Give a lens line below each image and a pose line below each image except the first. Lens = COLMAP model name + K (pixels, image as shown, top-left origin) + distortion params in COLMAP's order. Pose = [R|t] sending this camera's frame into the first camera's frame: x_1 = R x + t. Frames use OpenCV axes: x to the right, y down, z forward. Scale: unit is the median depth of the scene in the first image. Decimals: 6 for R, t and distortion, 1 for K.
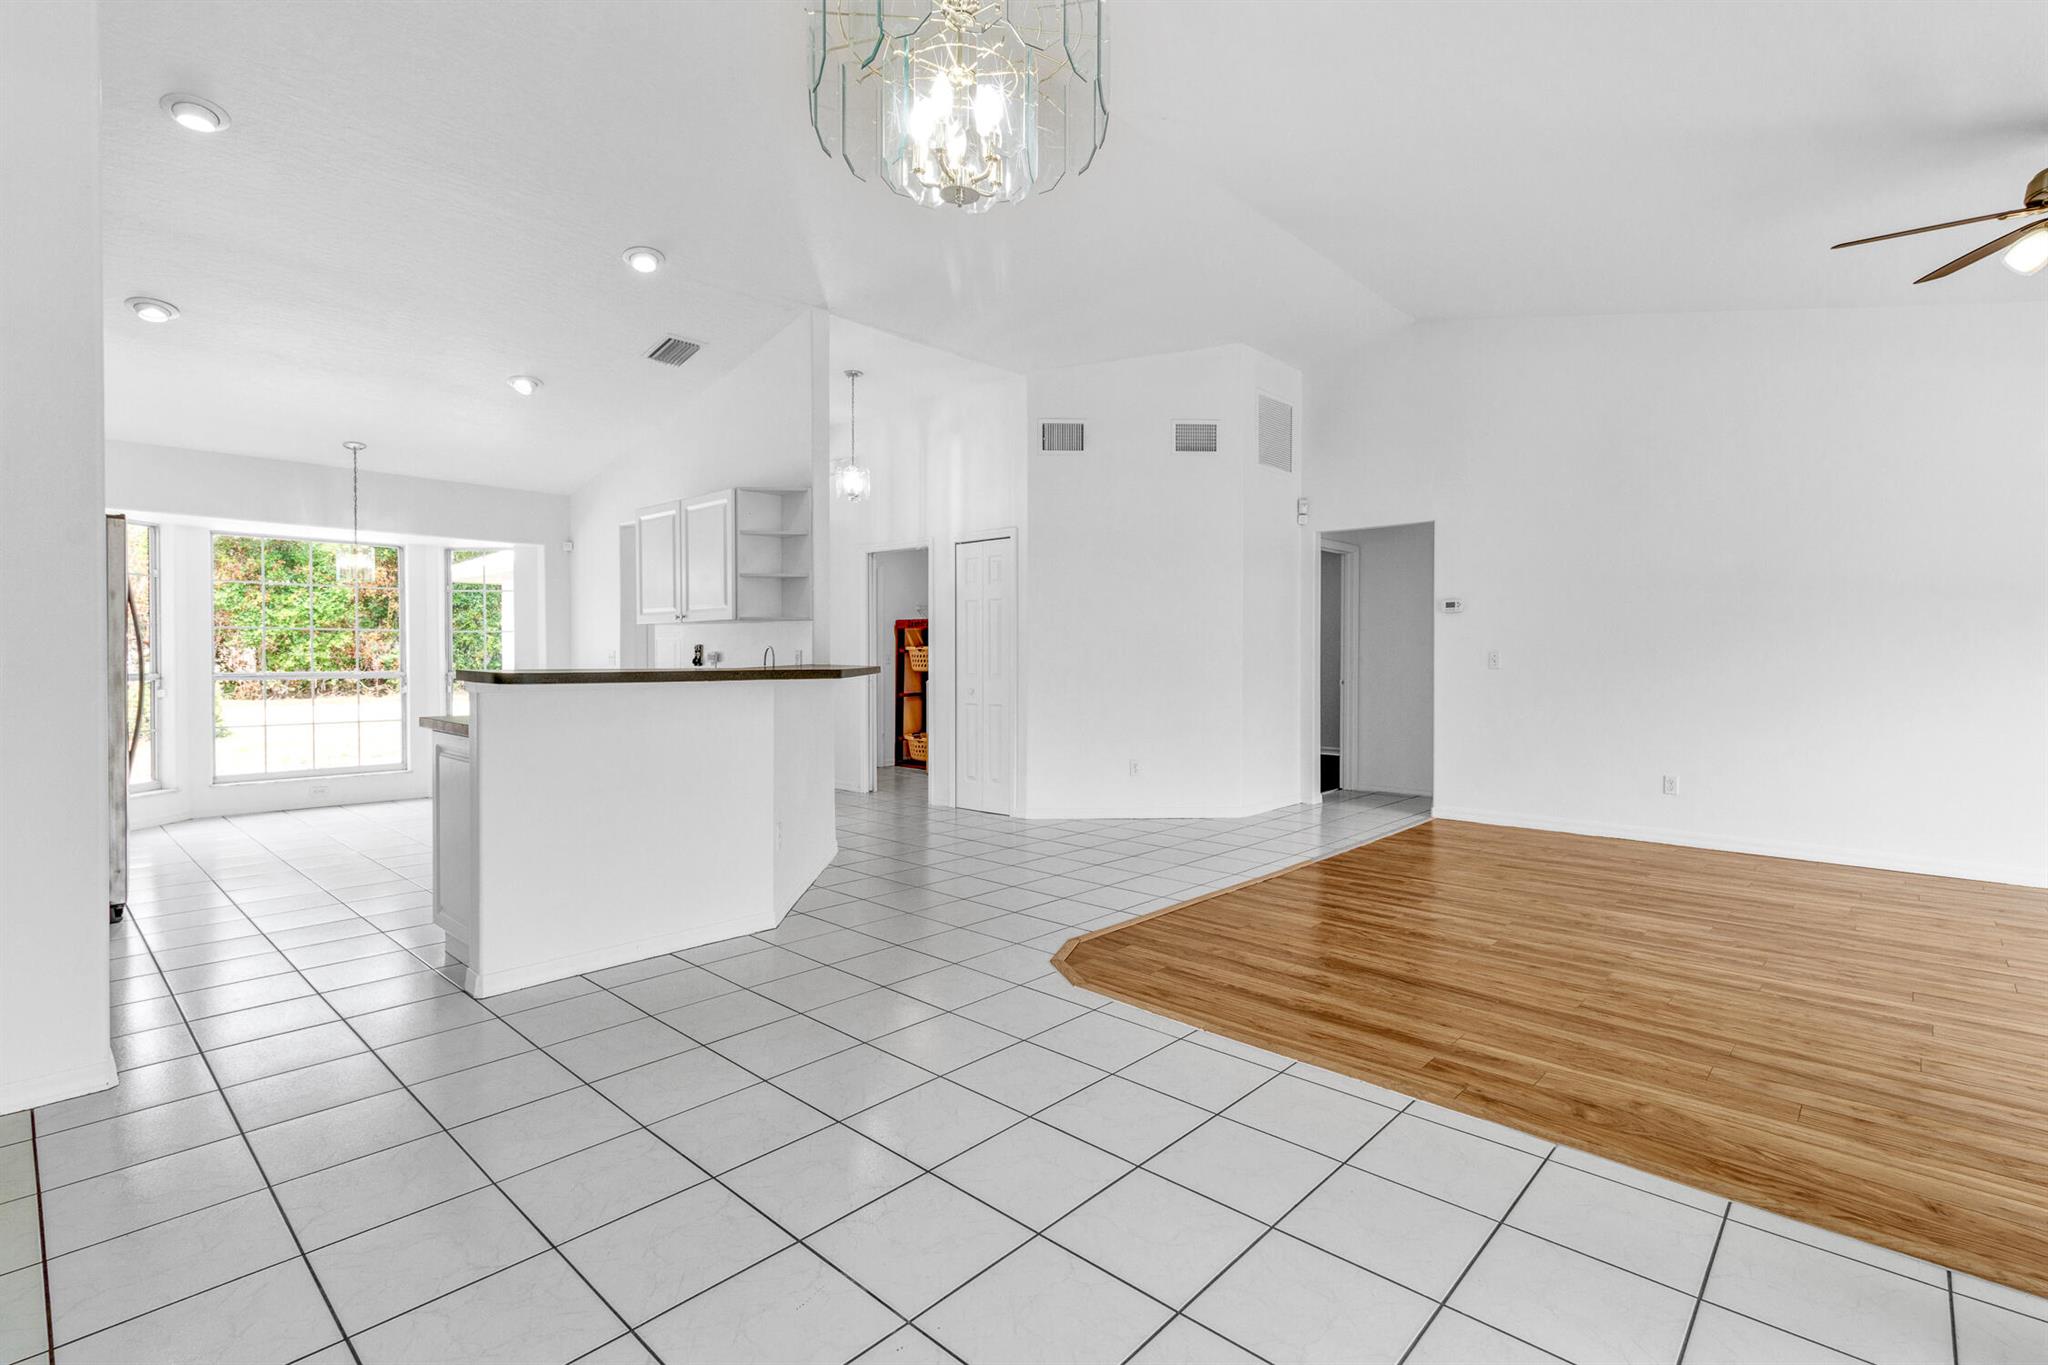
lens RADIAL K [[956.3, 0, 1040.1], [0, 956.3, 668.9], [0, 0, 1]] dist [0.003672, 0.000285]
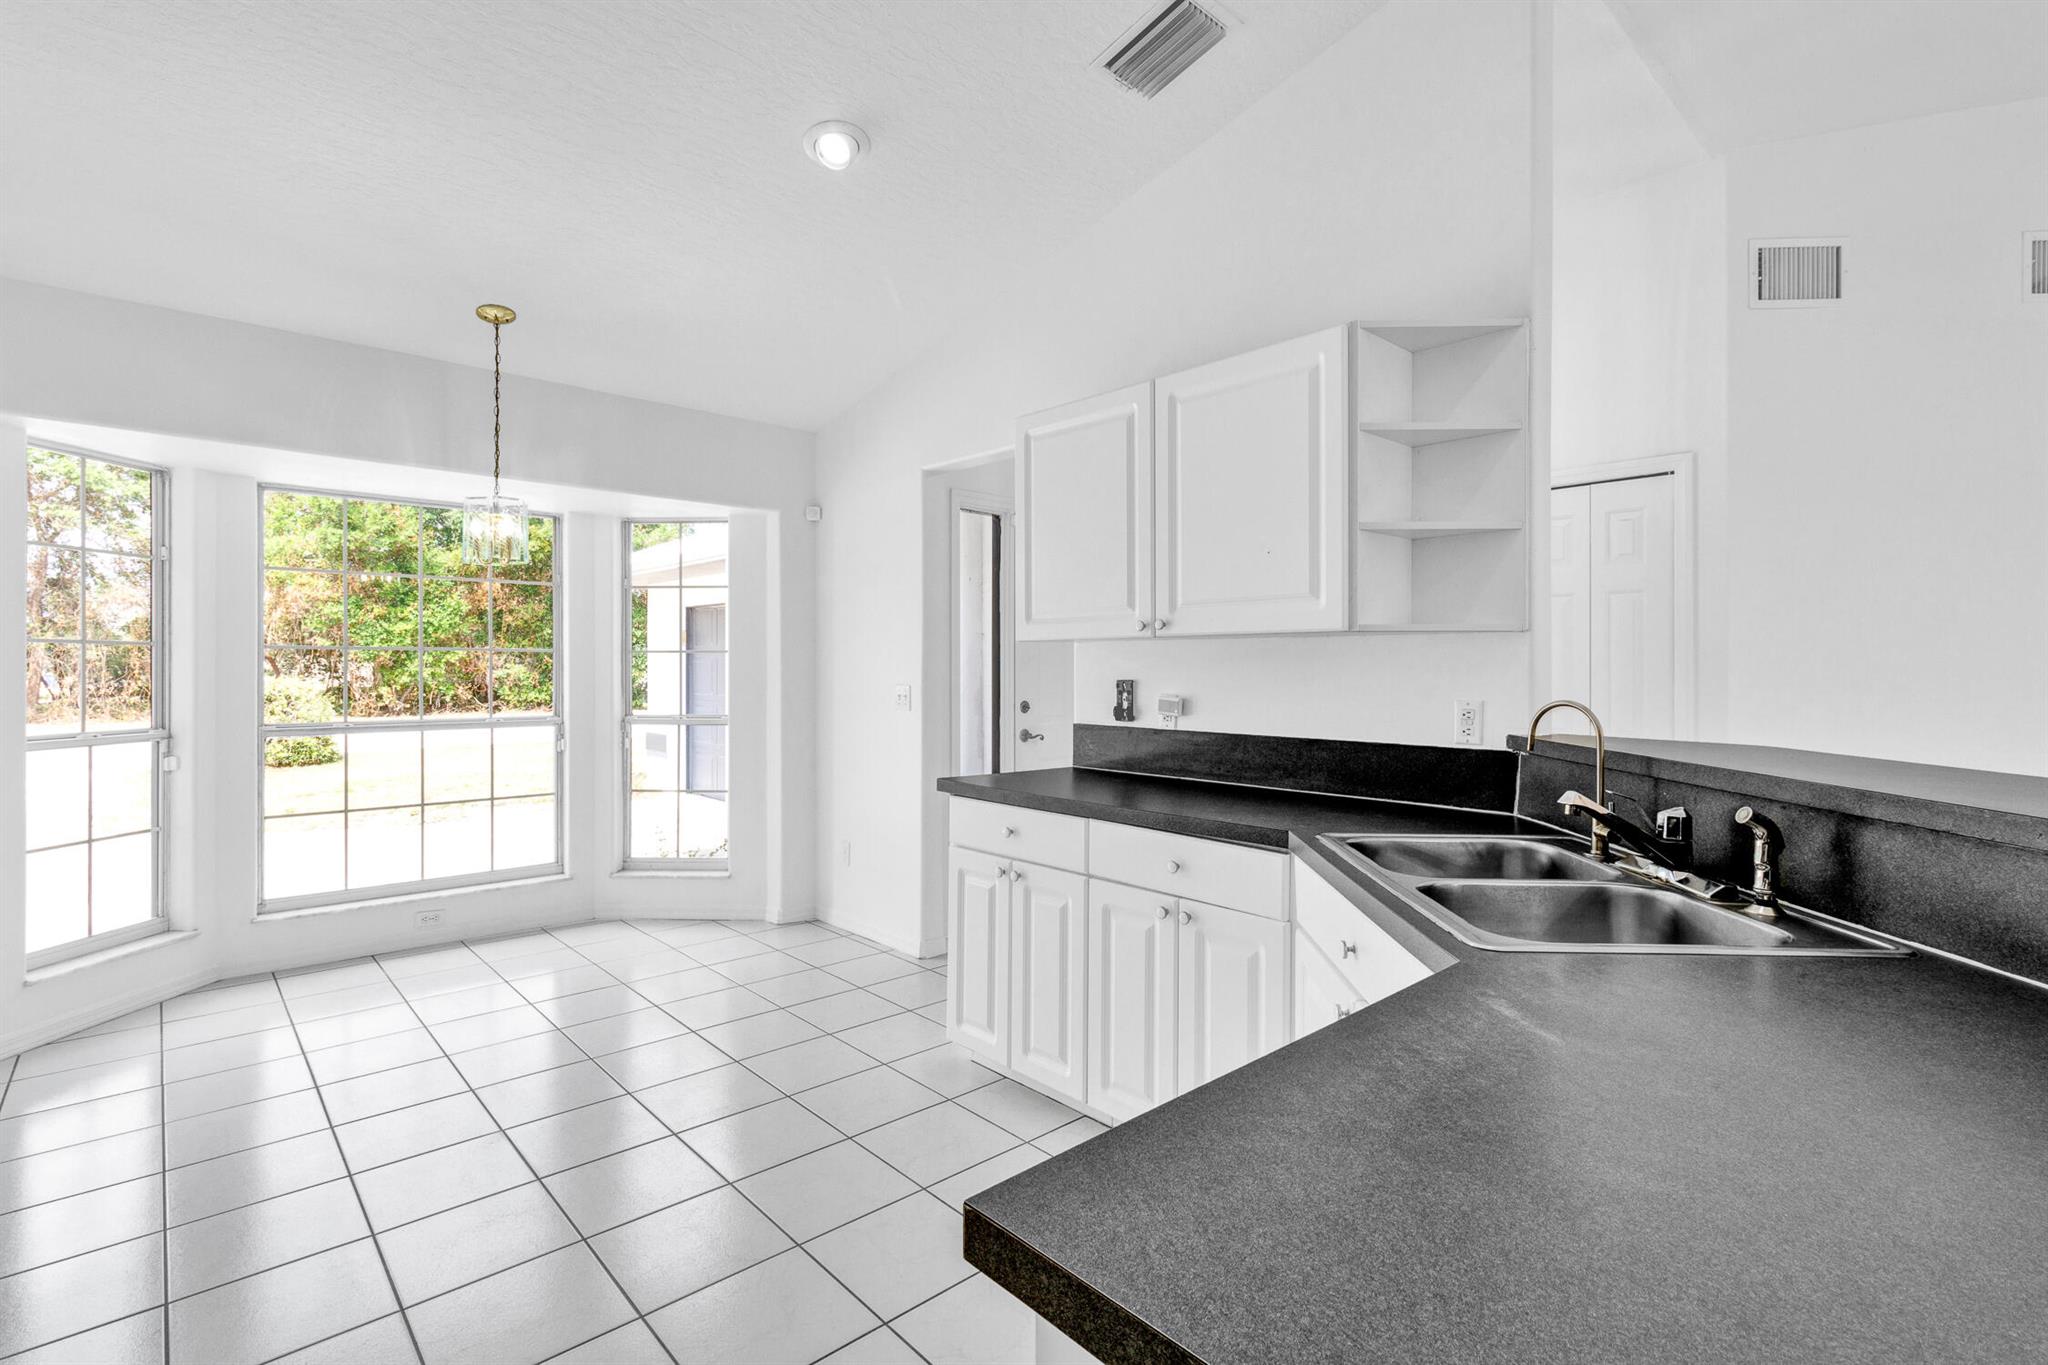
lens RADIAL K [[956.3, 0, 1041.8], [0, 956.3, 670.4], [0, 0, 1]] dist [0.003672, 0.000285]
pose [[0.996827, -0.000530, -0.079595, -0.598240], [-0.000261, 0.999951, -0.009923, -0.041654], [0.079597, 0.009912, 0.996778, 0.798598]]
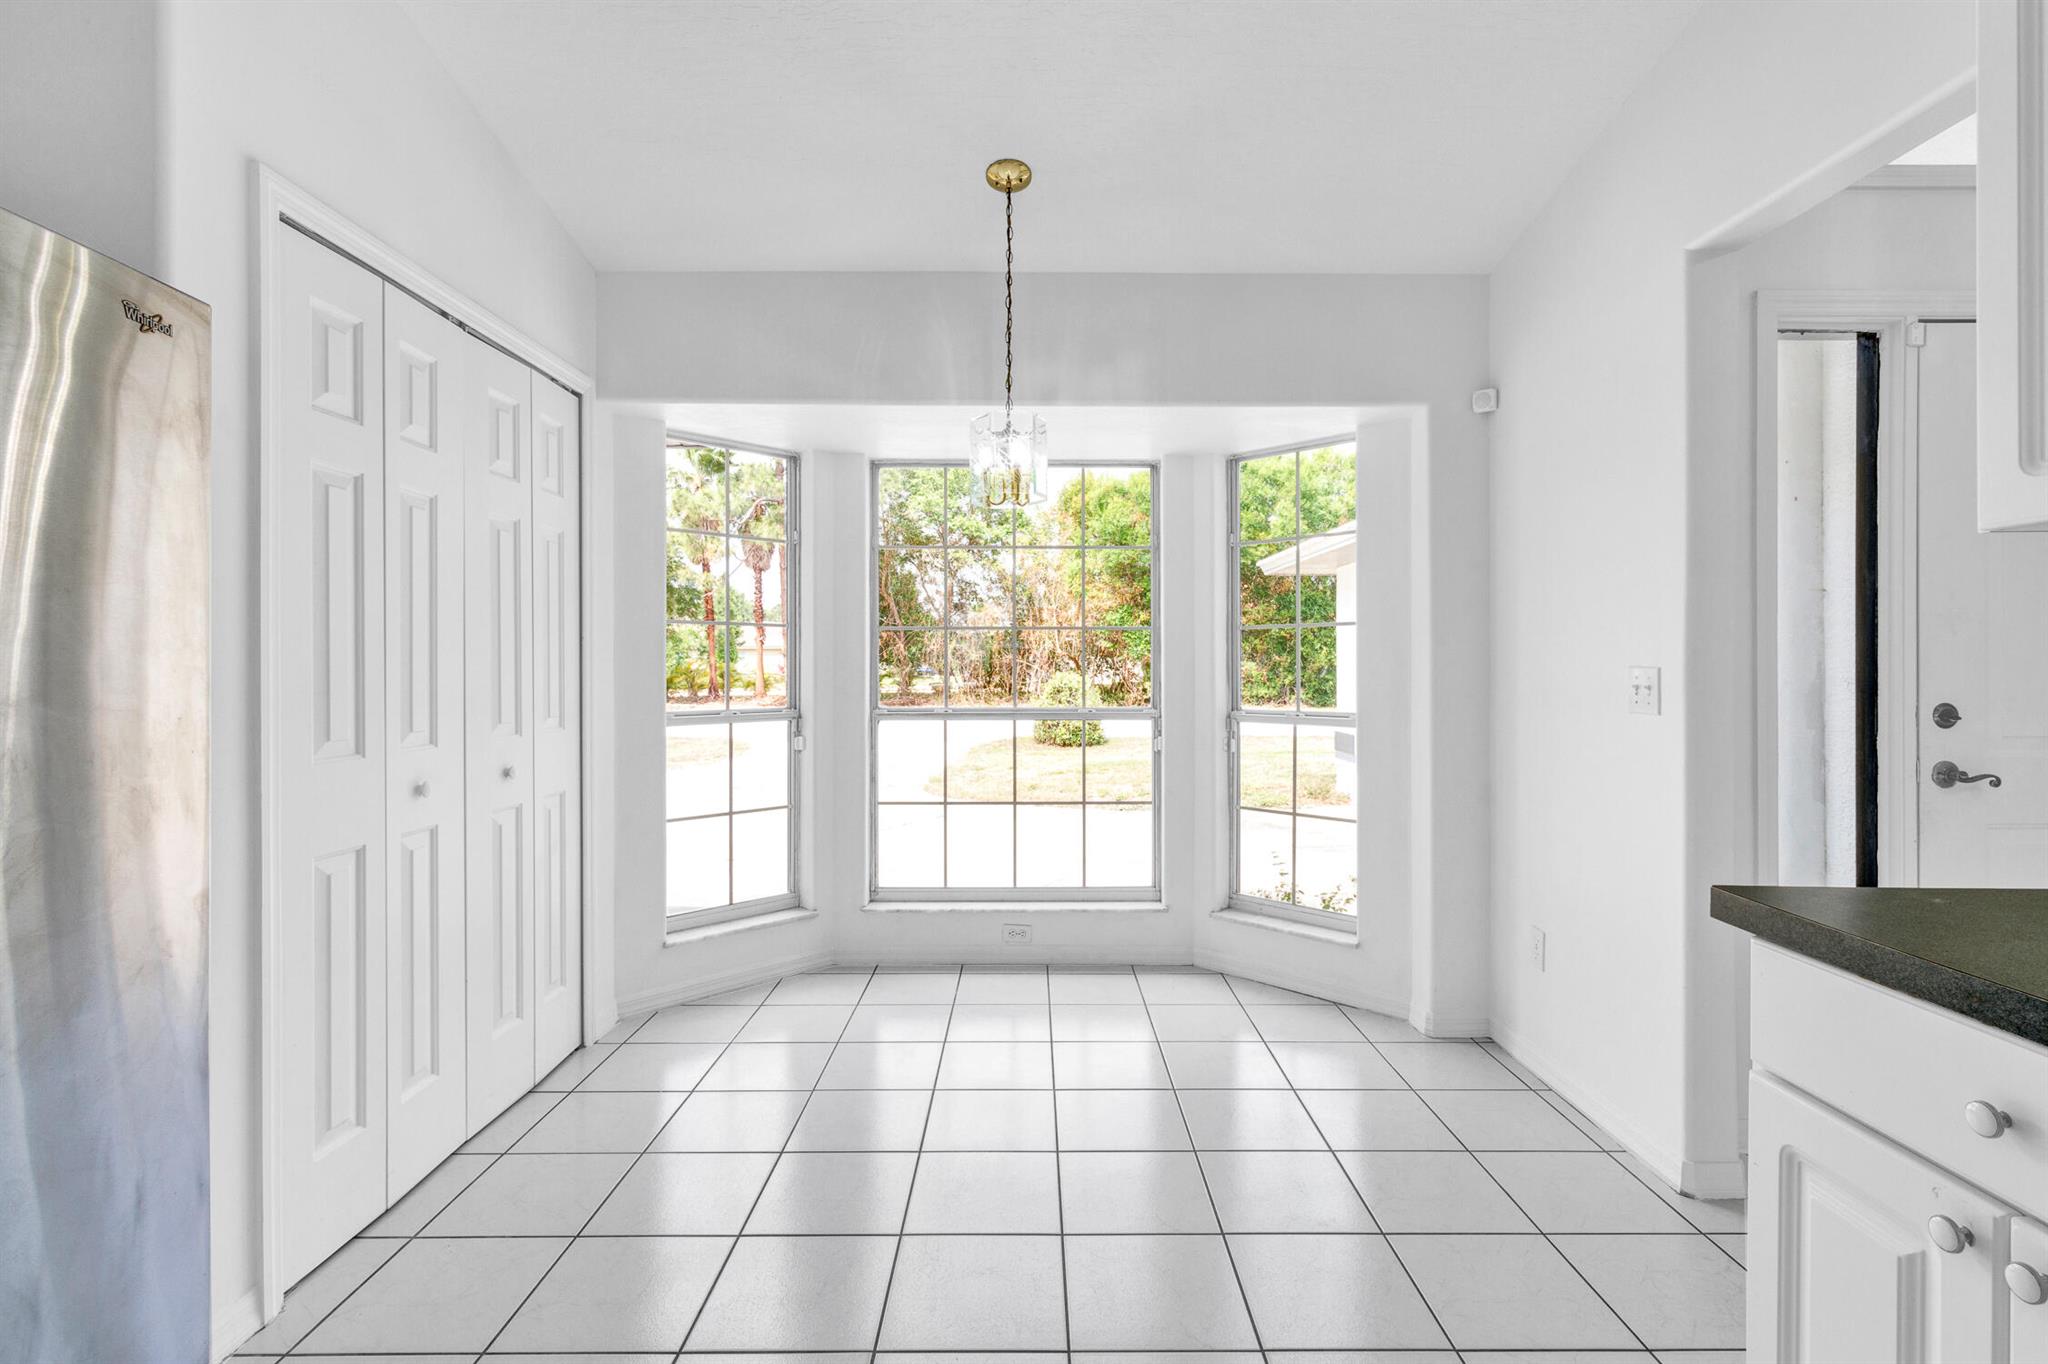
lens RADIAL K [[956.3, 0, 1030.8], [0, 956.3, 667.4], [0, 0, 1]] dist [0.003672, 0.000285]
pose [[0.679492, -0.002107, -0.733680, -0.667569], [-0.007045, 0.999931, -0.009397, -0.027114], [0.733649, 0.011554, 0.679431, 1.201121]]
